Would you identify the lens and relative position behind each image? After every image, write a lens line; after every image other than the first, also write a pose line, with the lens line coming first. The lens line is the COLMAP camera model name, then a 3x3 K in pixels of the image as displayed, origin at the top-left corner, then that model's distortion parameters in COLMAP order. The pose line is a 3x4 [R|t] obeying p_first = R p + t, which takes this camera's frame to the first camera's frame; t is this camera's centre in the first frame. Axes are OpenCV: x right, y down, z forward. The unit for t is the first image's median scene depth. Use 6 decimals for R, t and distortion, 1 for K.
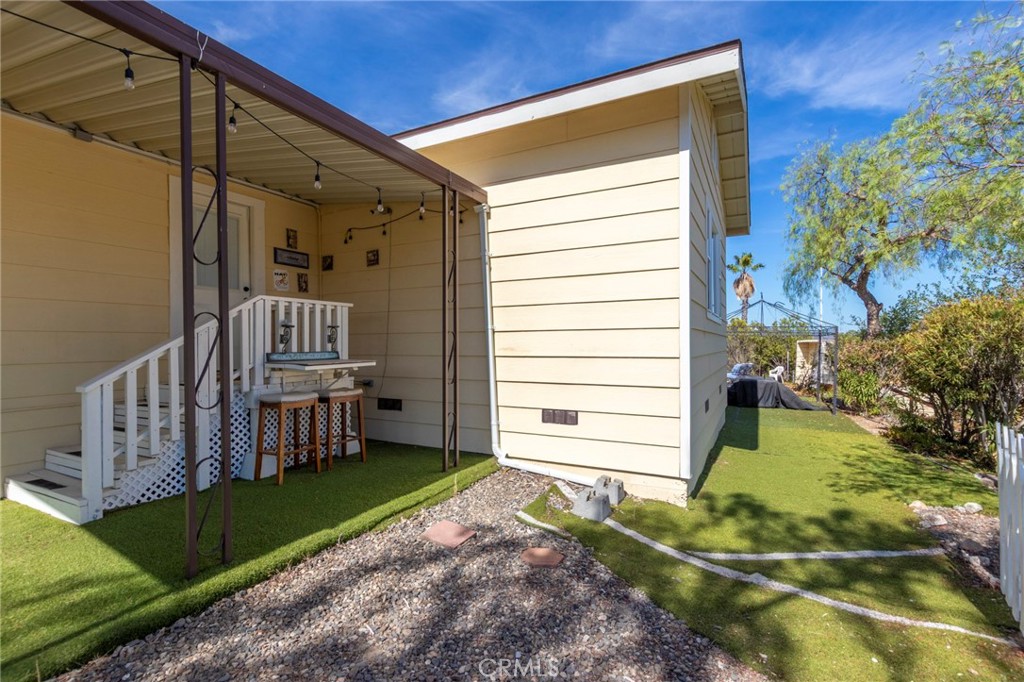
lens RADIAL K [[470.9, 0, 507.5], [0, 470.9, 342.2], [0, 0, 1]] dist [0.008045, -0.005010]
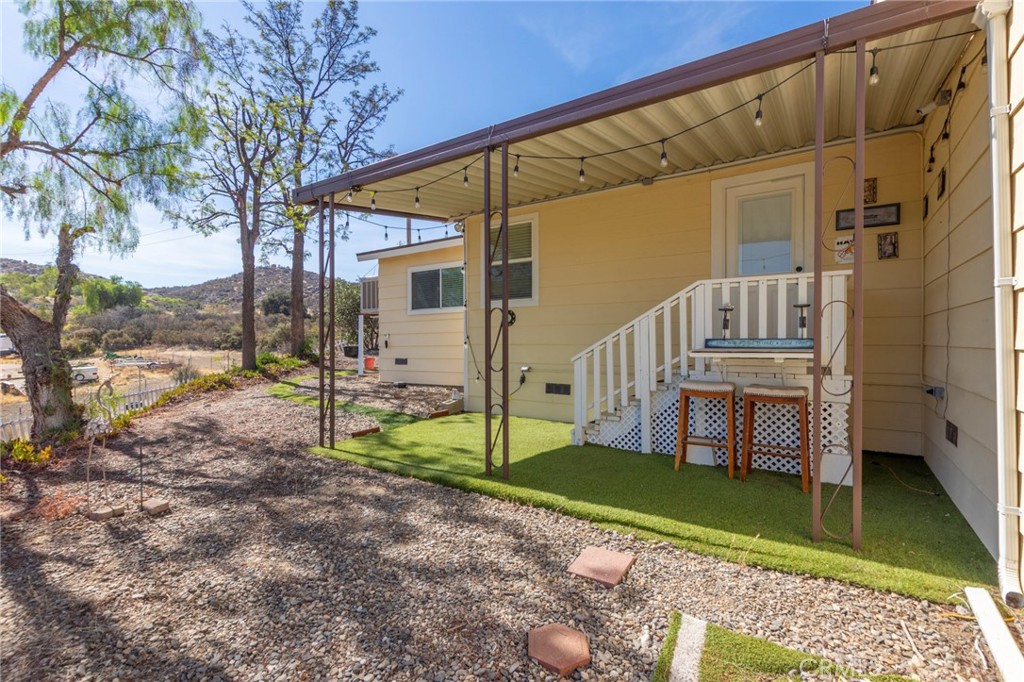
lens RADIAL K [[470.9, 0, 508.1], [0, 470.9, 342.1], [0, 0, 1]] dist [0.008045, -0.005010]
pose [[-0.108932, 0.008056, -0.994017, 0.538418], [0.005596, 0.999956, 0.007491, 0.021866], [0.994033, -0.004746, -0.108972, 0.749418]]
